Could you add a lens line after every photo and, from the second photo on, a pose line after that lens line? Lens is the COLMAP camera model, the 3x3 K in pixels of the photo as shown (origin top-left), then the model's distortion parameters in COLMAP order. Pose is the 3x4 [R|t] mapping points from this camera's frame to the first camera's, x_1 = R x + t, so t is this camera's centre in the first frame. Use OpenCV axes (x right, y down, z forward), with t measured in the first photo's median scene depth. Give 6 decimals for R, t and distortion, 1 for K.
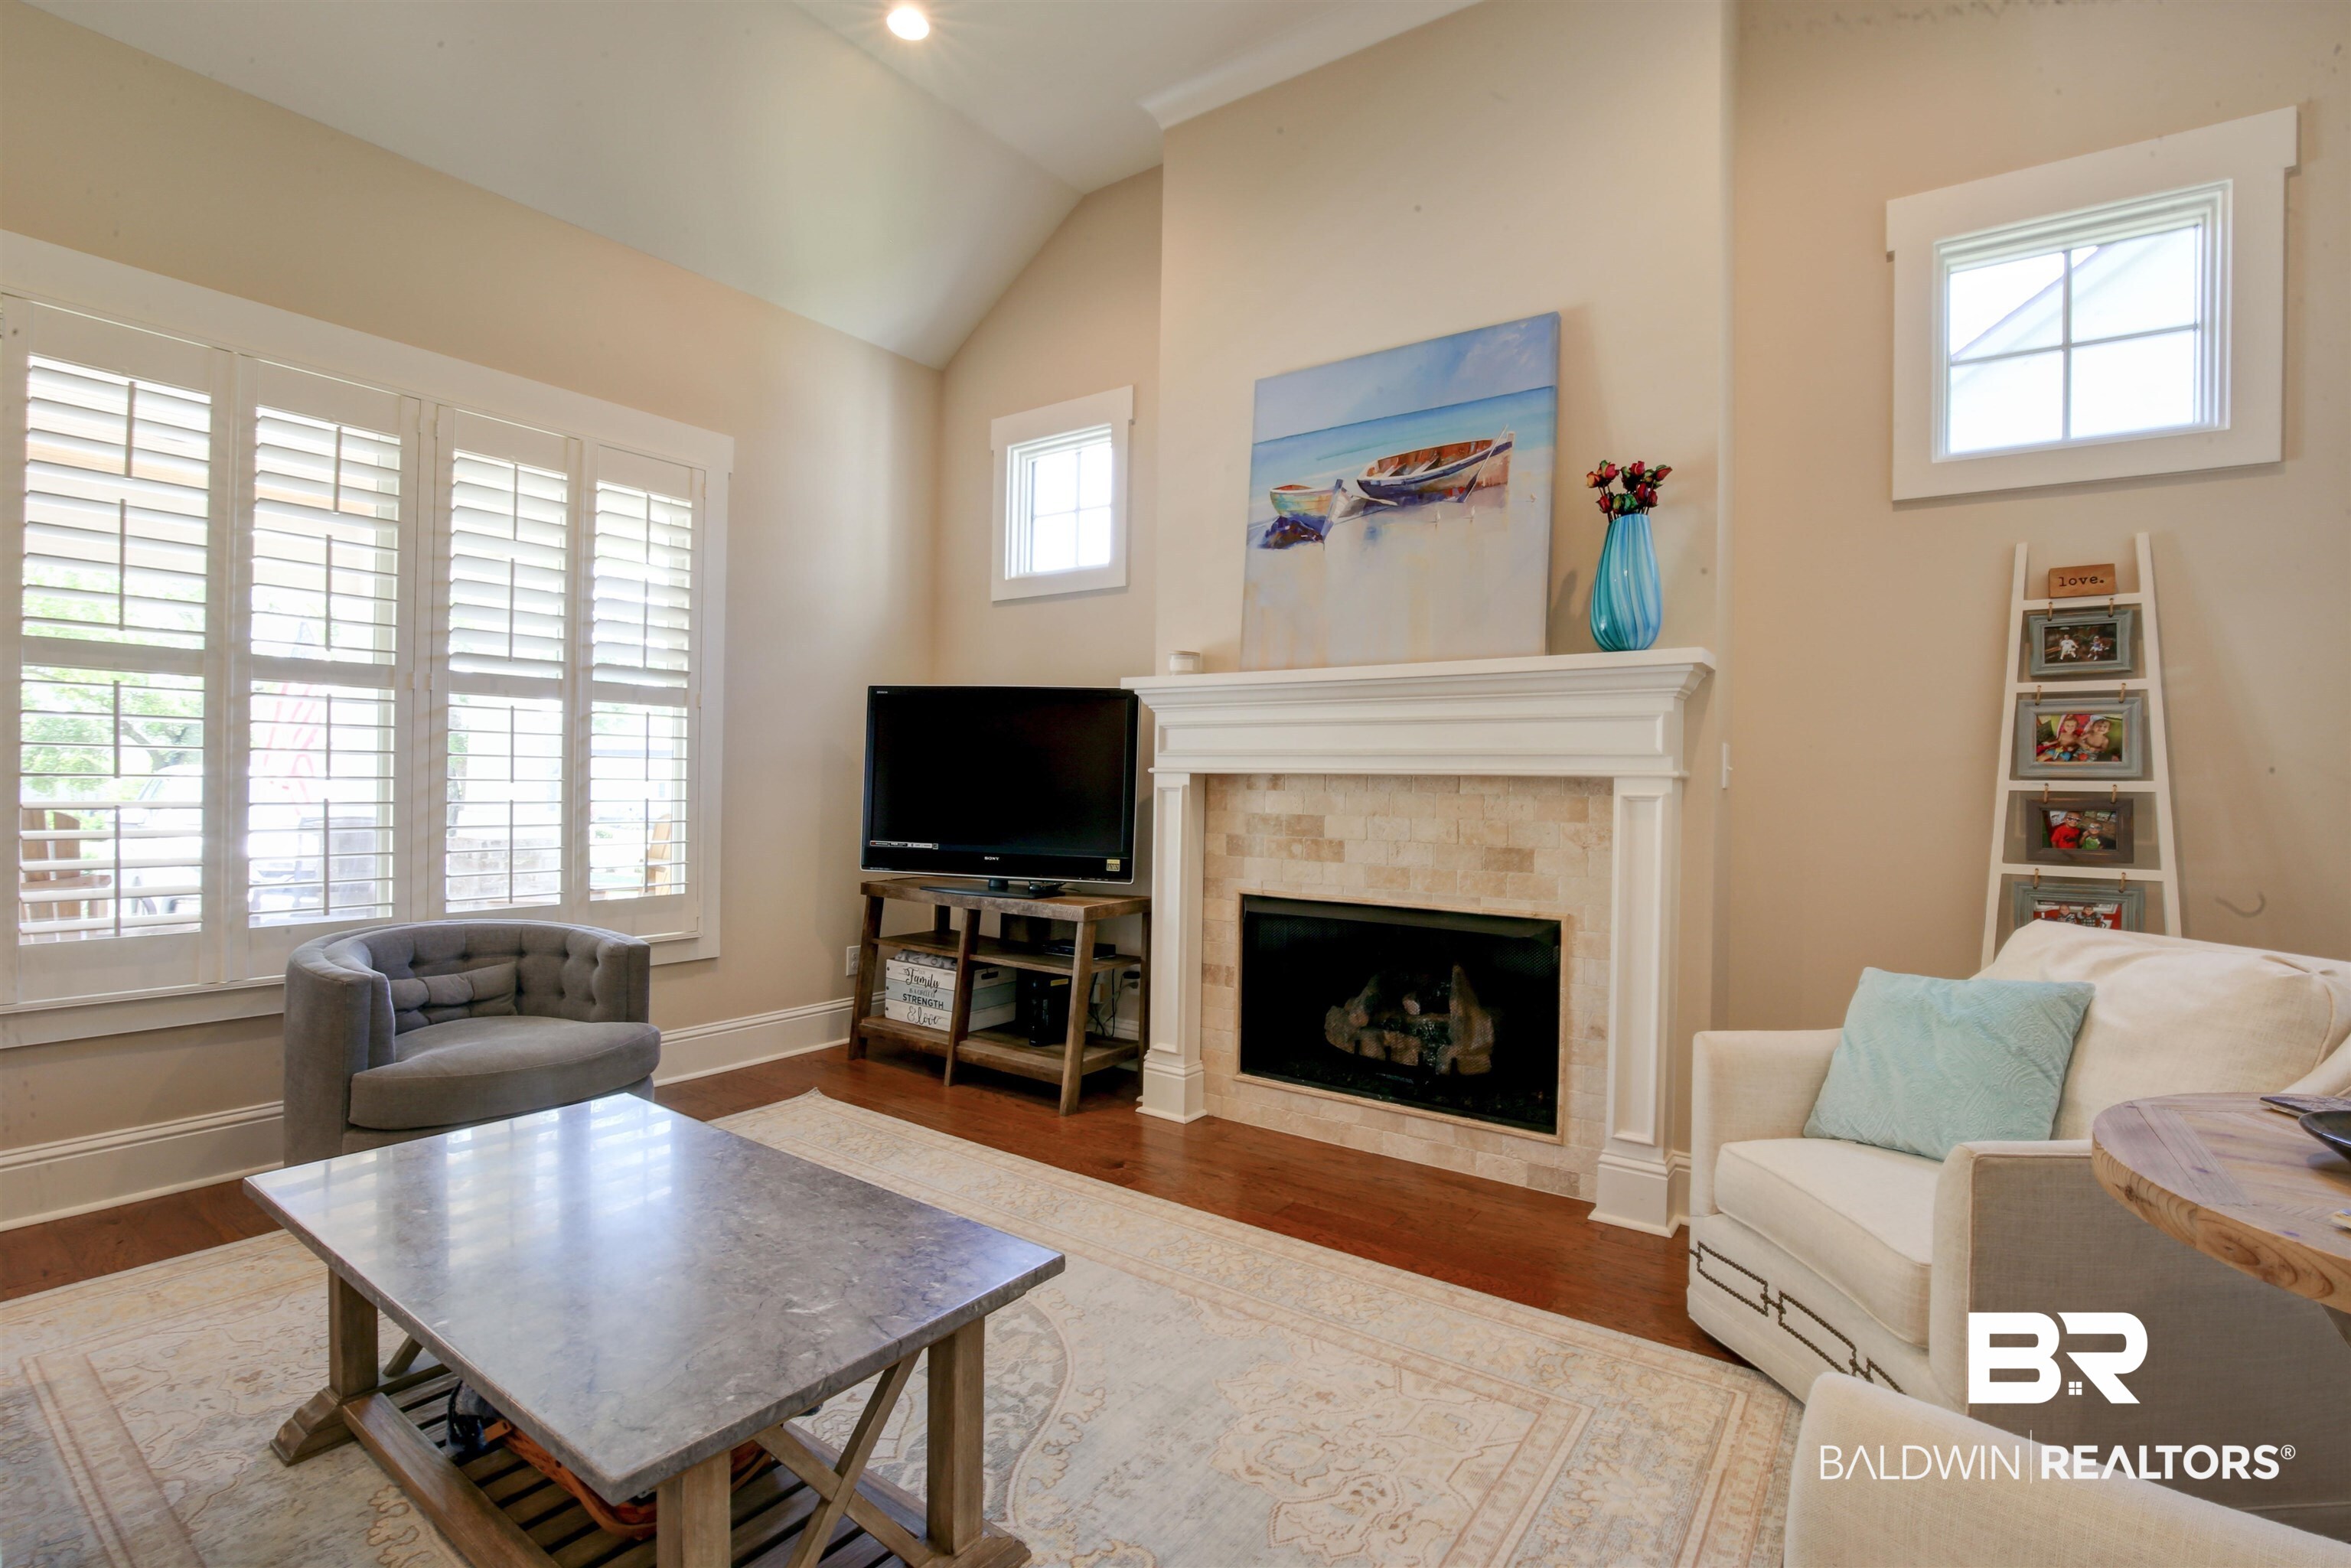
lens RADIAL K [[1079.9, 0, 1175.5], [0, 1079.9, 784.0], [0, 0, 1]] dist [-0.041964, 0.009238]
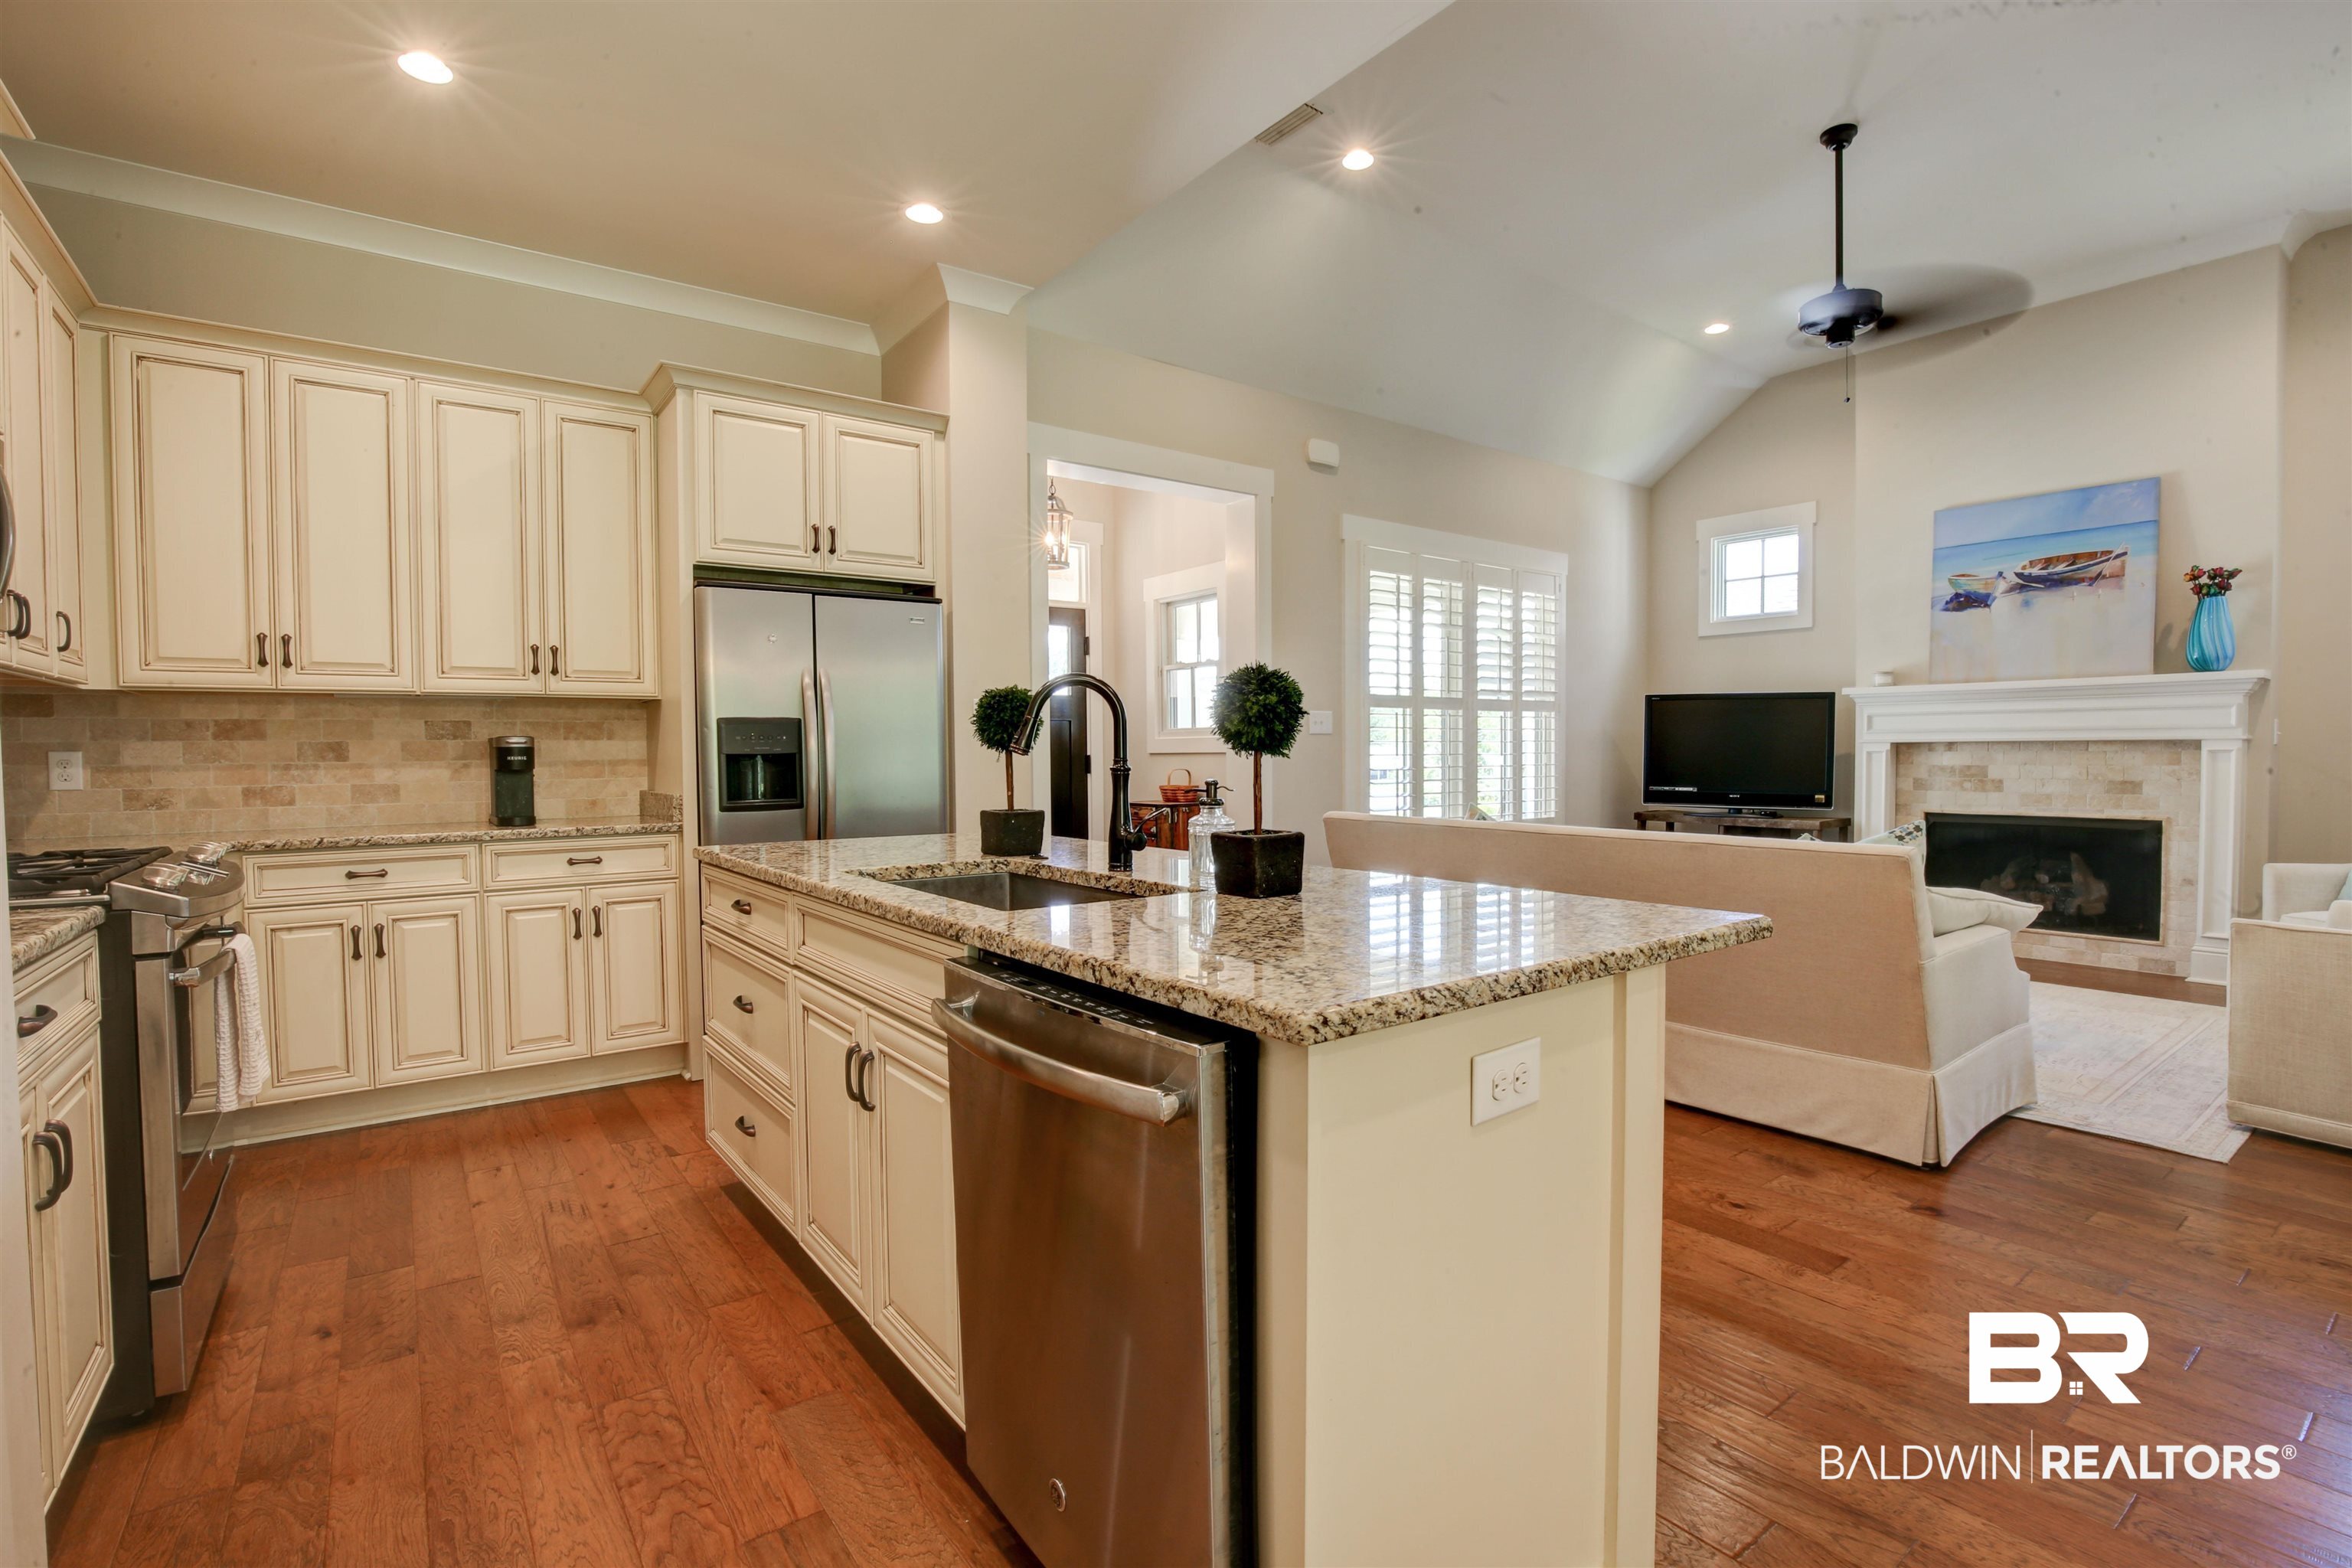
lens RADIAL K [[1080.4, 0, 1176.0], [0, 1080.4, 784.0], [0, 0, 1]] dist [-0.041964, 0.009238]
pose [[0.953343, -0.012882, -0.301614, -0.633256], [0.020526, 0.999543, 0.022188, -0.005601], [0.301190, -0.027344, 0.953172, -1.077678]]
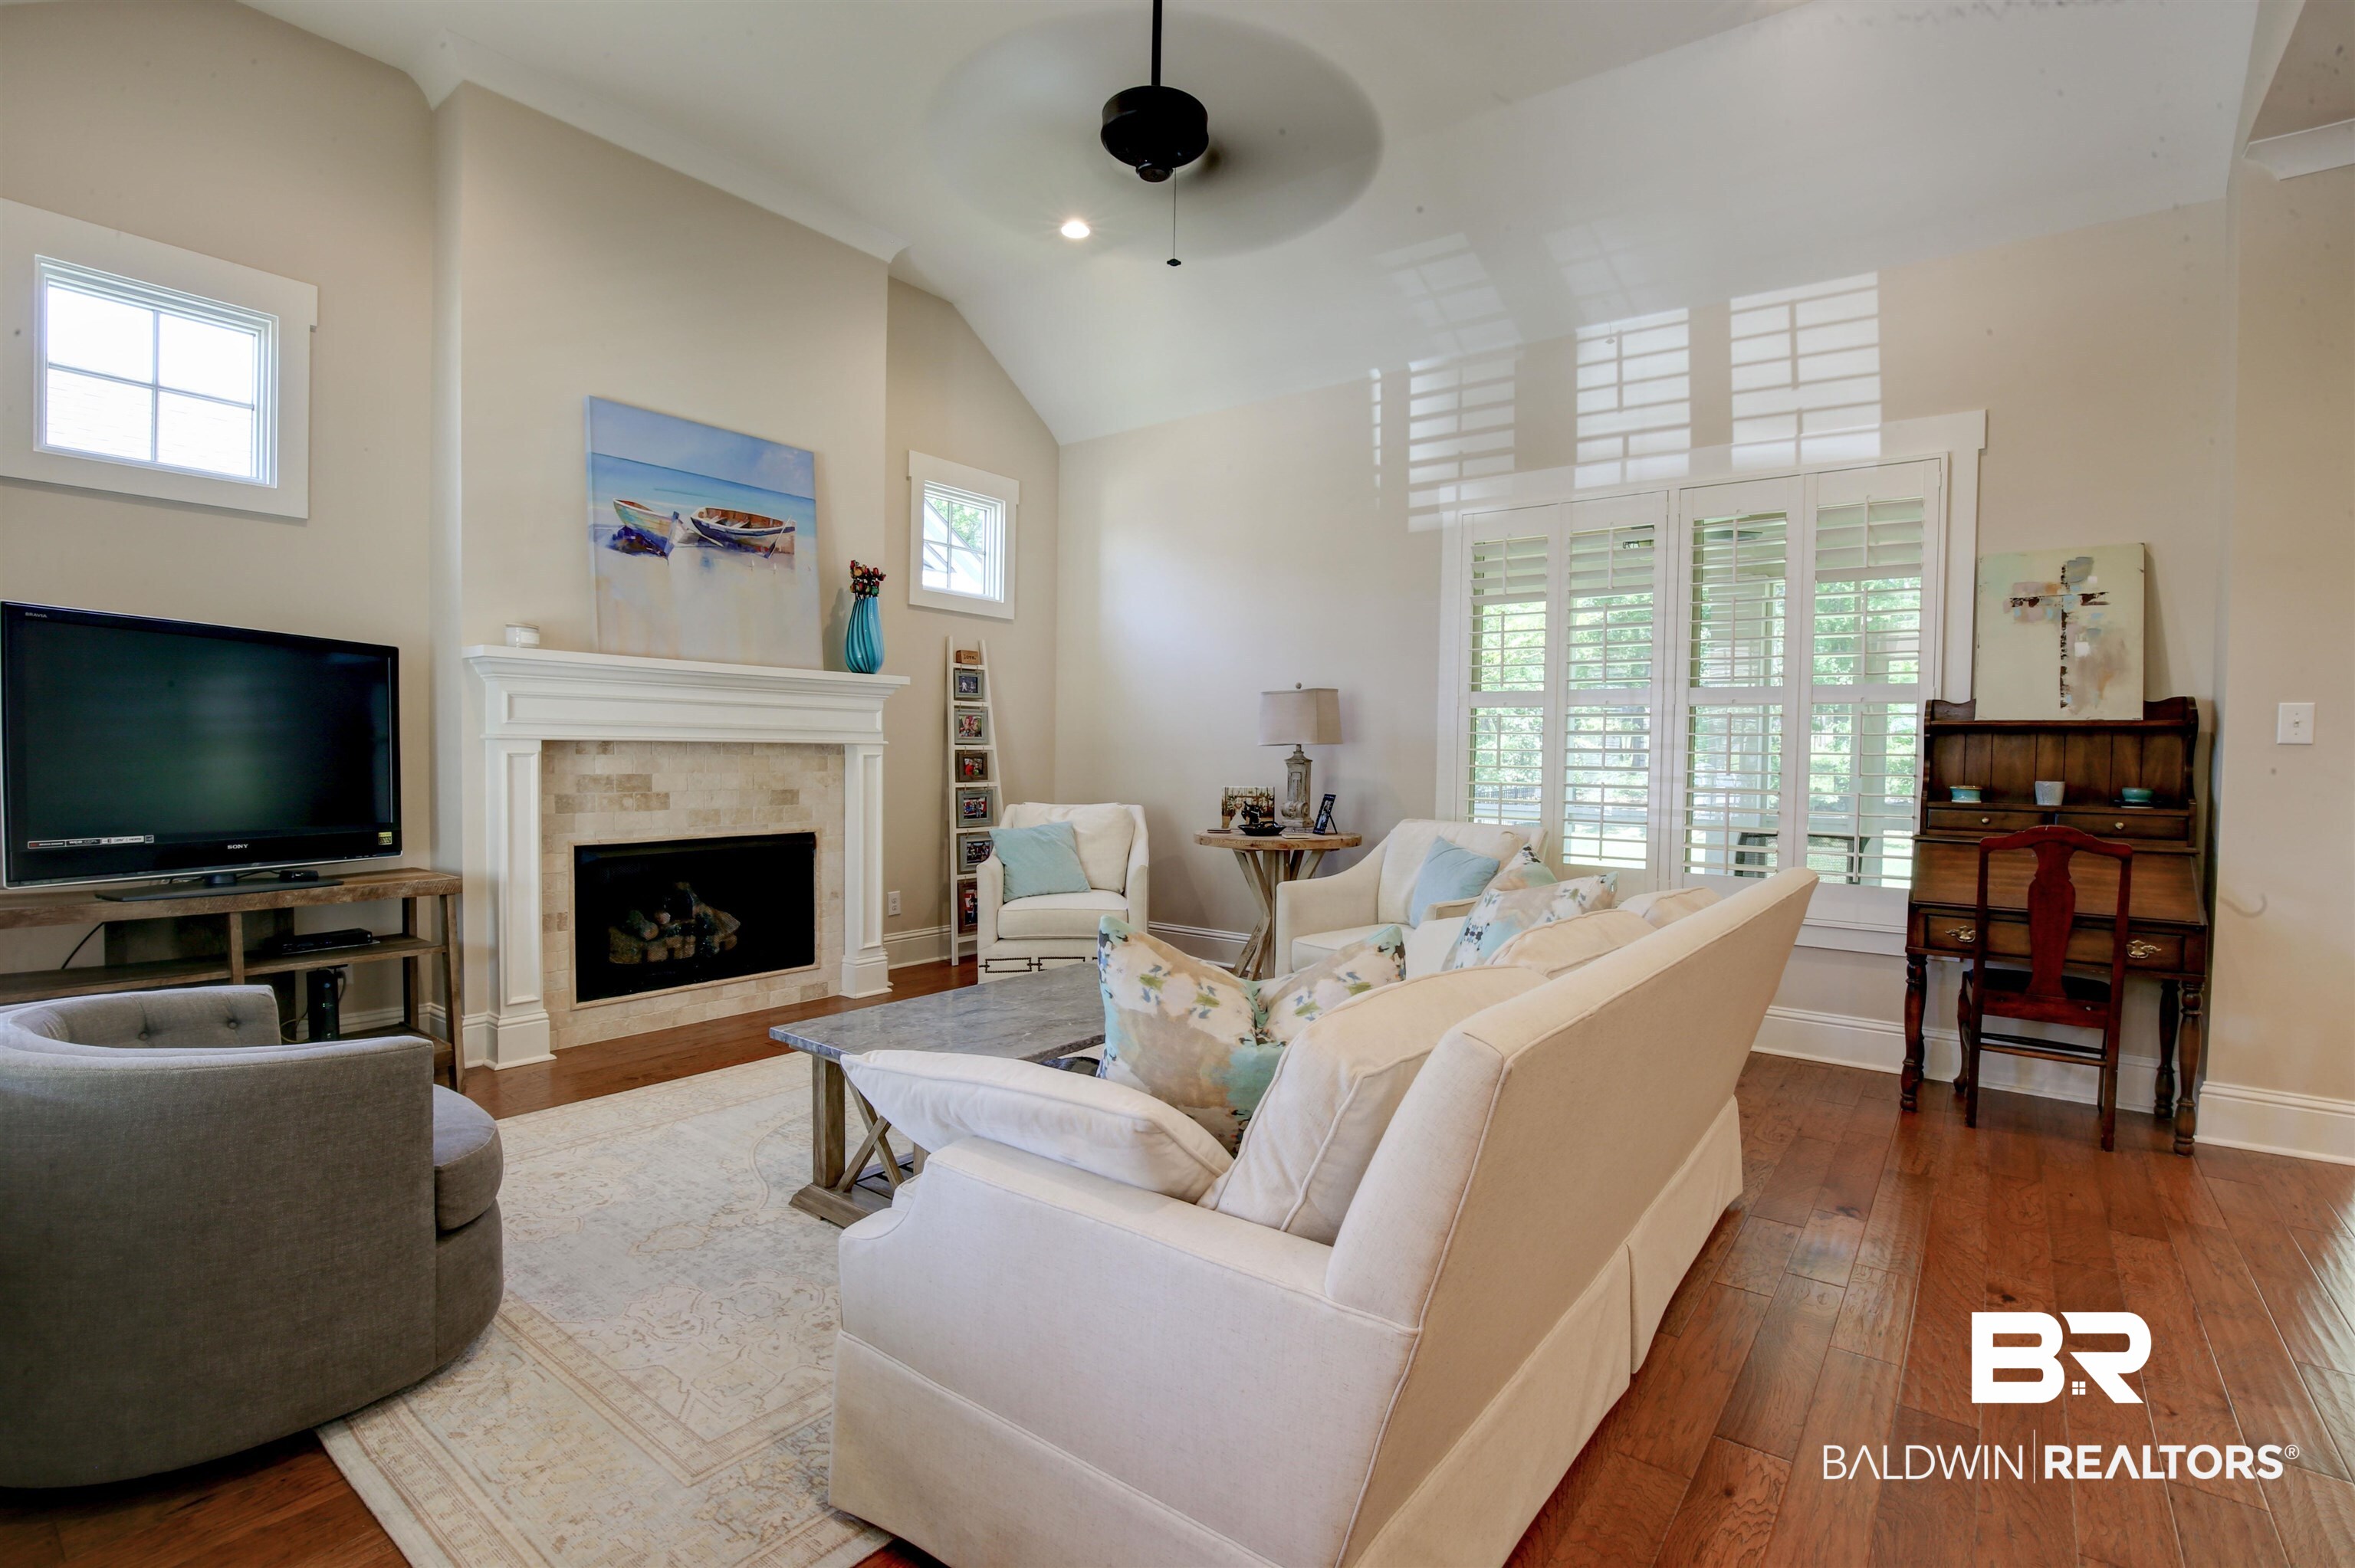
lens RADIAL K [[1088.9, 0, 1190.6], [0, 1088.9, 782.4], [0, 0, 1]] dist [-0.025512, 0.000904]
pose [[0.026883, -0.044455, 0.998650, -1.183262], [-0.011703, 0.998928, 0.044783, -0.026674], [-0.999570, -0.012891, 0.026333, 0.361918]]
